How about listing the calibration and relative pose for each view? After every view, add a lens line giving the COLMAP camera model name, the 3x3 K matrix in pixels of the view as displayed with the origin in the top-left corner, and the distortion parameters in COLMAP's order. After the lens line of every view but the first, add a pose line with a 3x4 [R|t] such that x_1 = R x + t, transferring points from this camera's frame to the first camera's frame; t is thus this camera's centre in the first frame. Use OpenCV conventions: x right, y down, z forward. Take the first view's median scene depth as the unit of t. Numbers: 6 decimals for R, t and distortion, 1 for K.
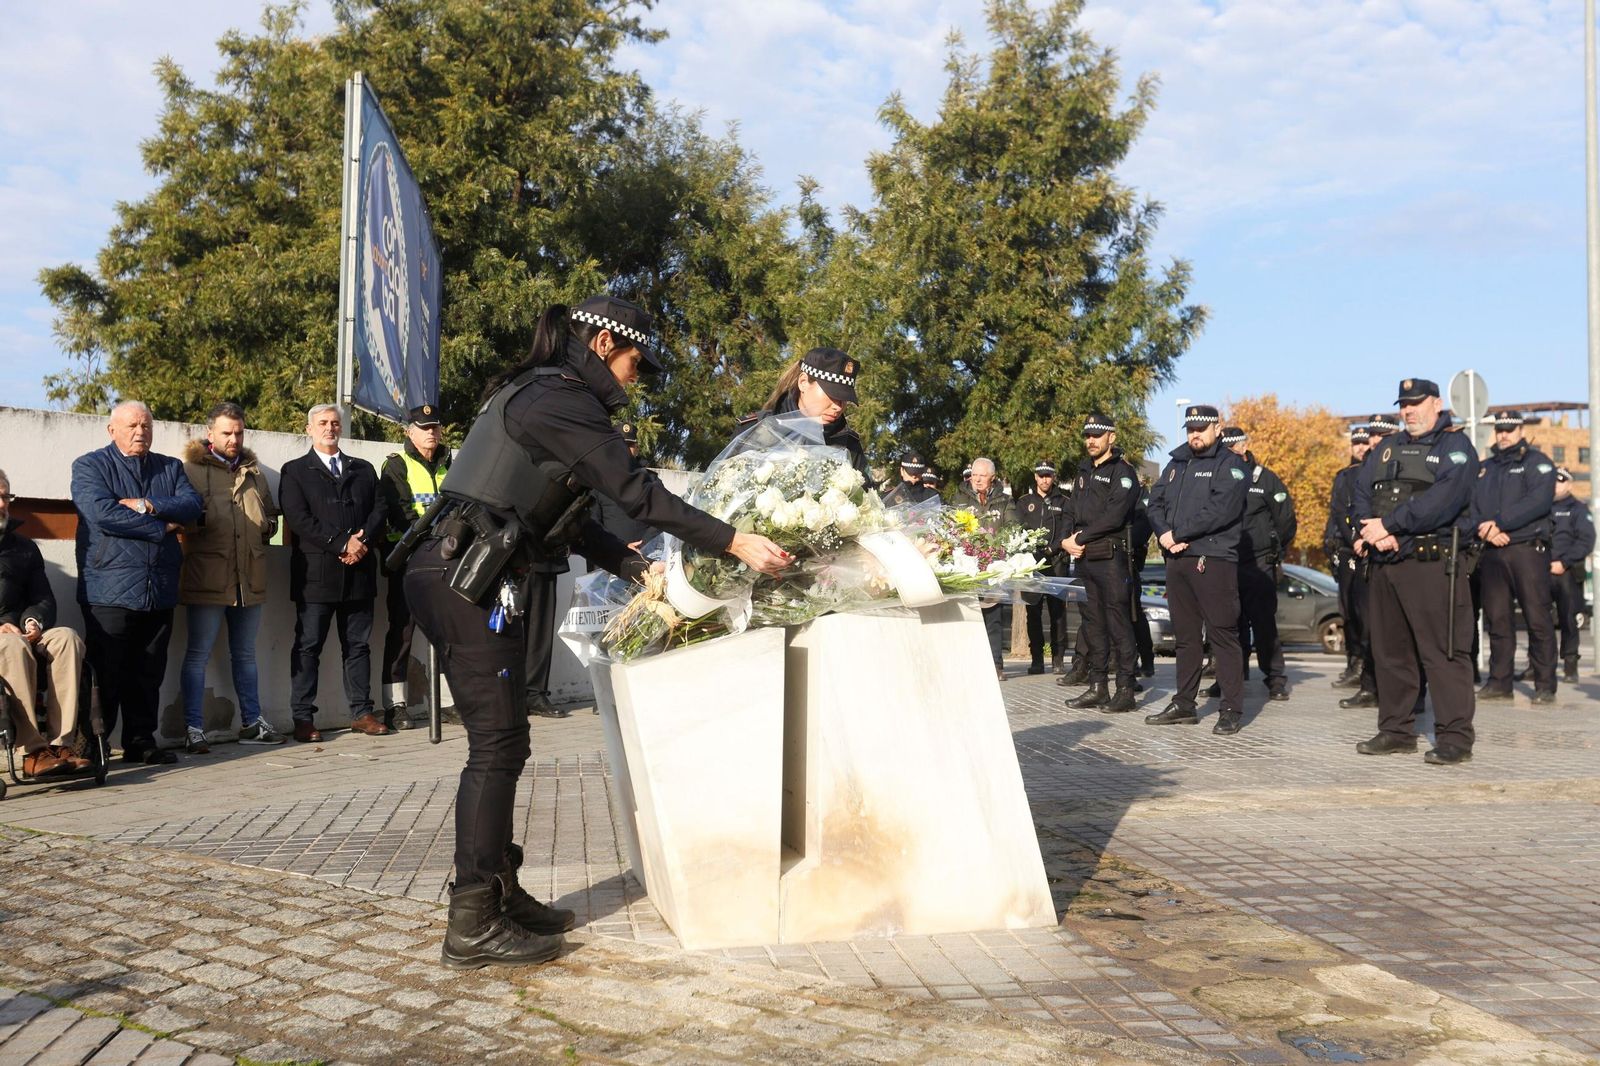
lens RADIAL K [[1502.6, 0, 798.6], [0, 1502.6, 525.2], [0, 0, 1]] dist [-0.038334, 0.143219]
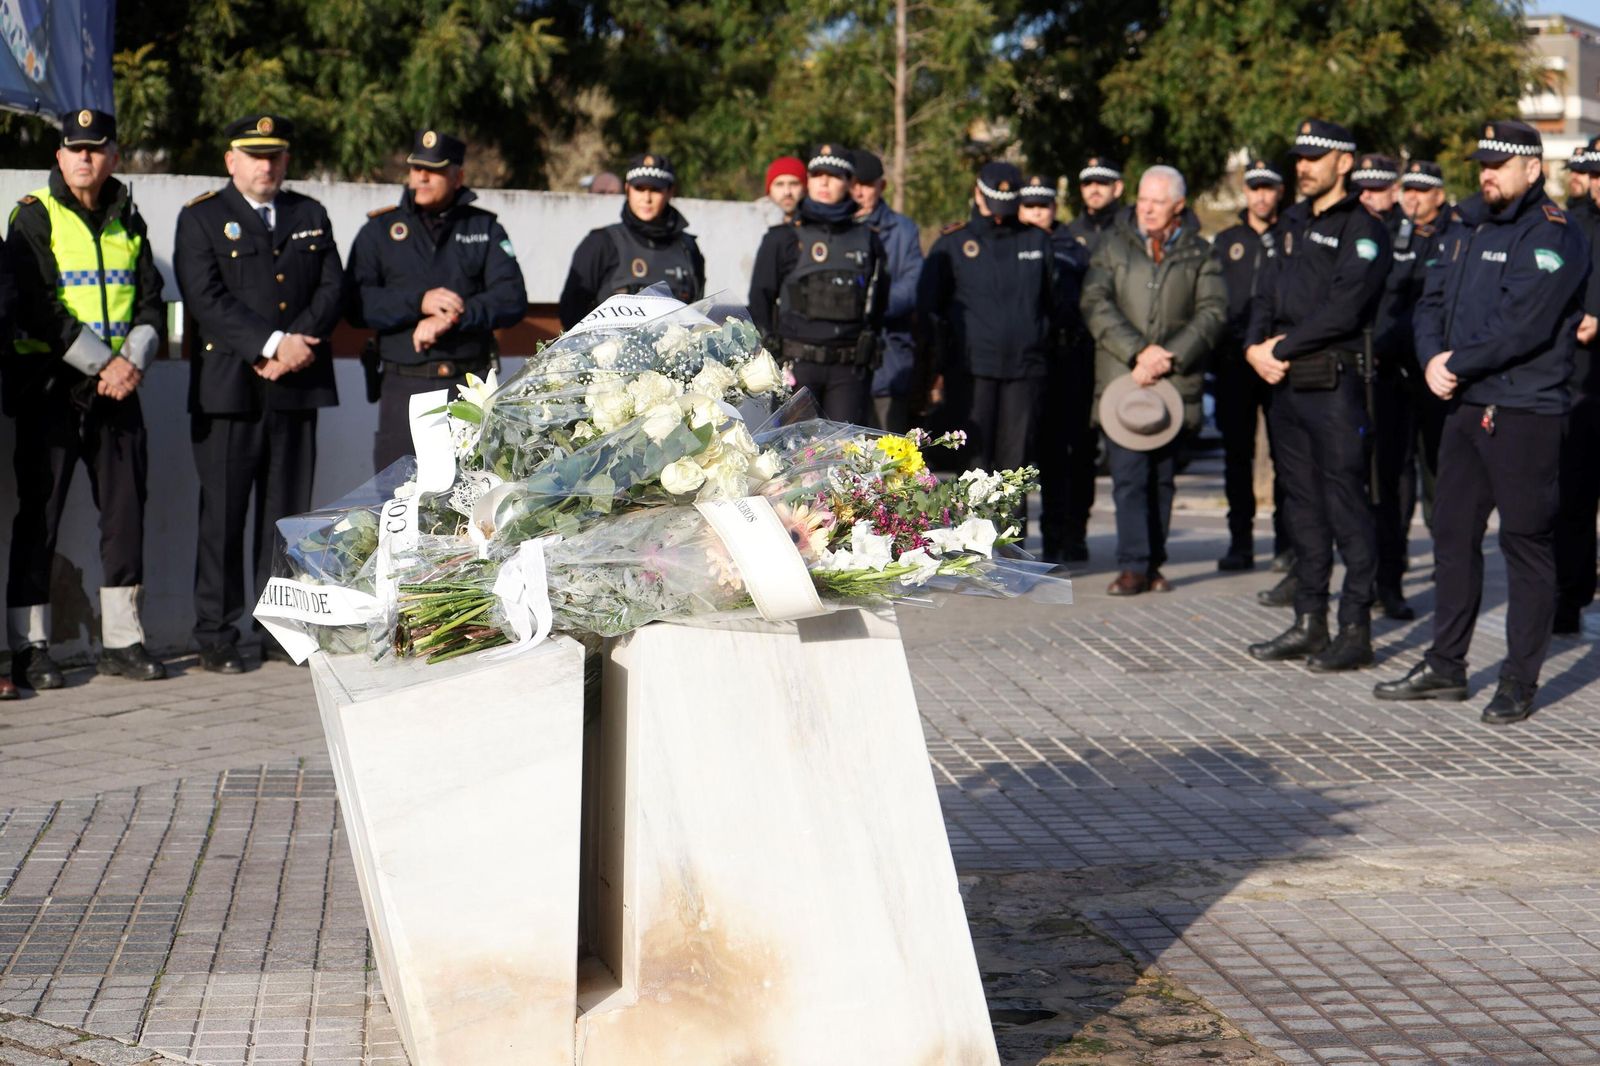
lens RADIAL K [[3184.6, 0, 799.0], [0, 3184.6, 498.7], [0, 0, 1]] dist [-0.247017, -0.161681]
pose [[0.999500, 0.012503, -0.029051, 0.021775], [-0.009399, 0.994467, 0.104627, -0.024828], [0.030199, -0.104301, 0.994087, -0.063755]]
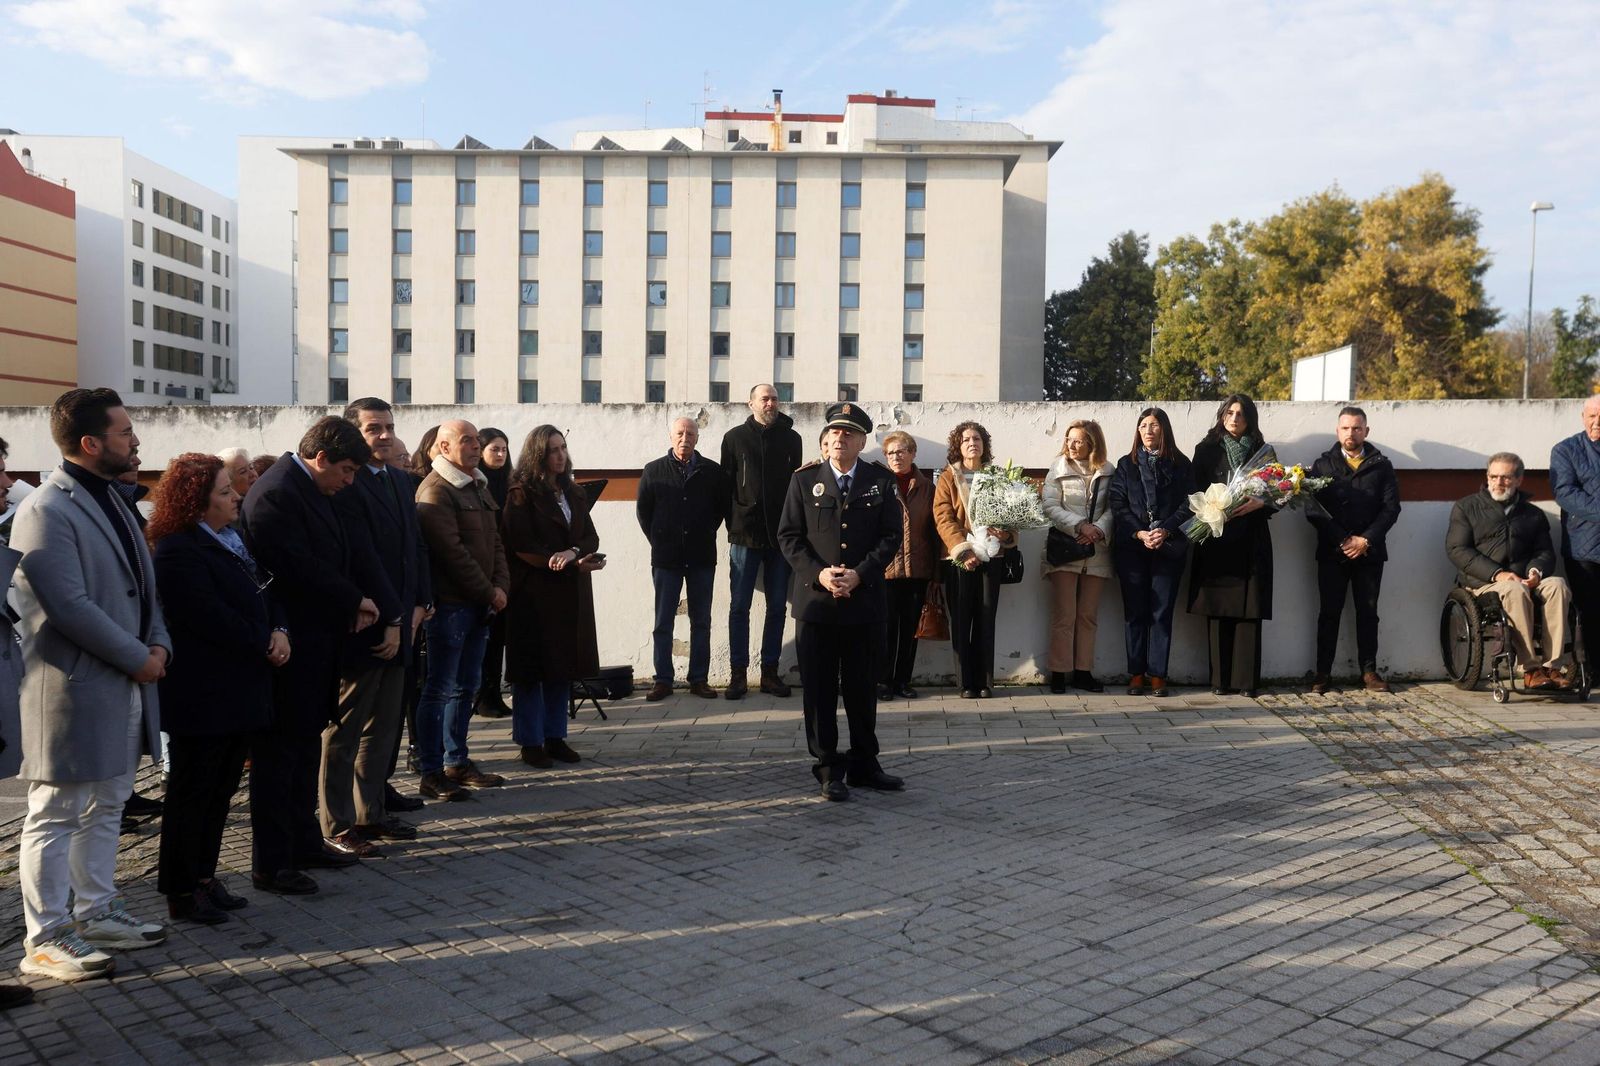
lens RADIAL K [[1502.6, 0, 798.6], [0, 1502.6, 525.2], [0, 0, 1]] dist [-0.038334, 0.143219]
pose [[0.523635, 0.041081, -0.850951, 0.087022], [0.041397, 0.996430, 0.073577, -0.031826], [0.850936, -0.073754, 0.520065, -0.073788]]
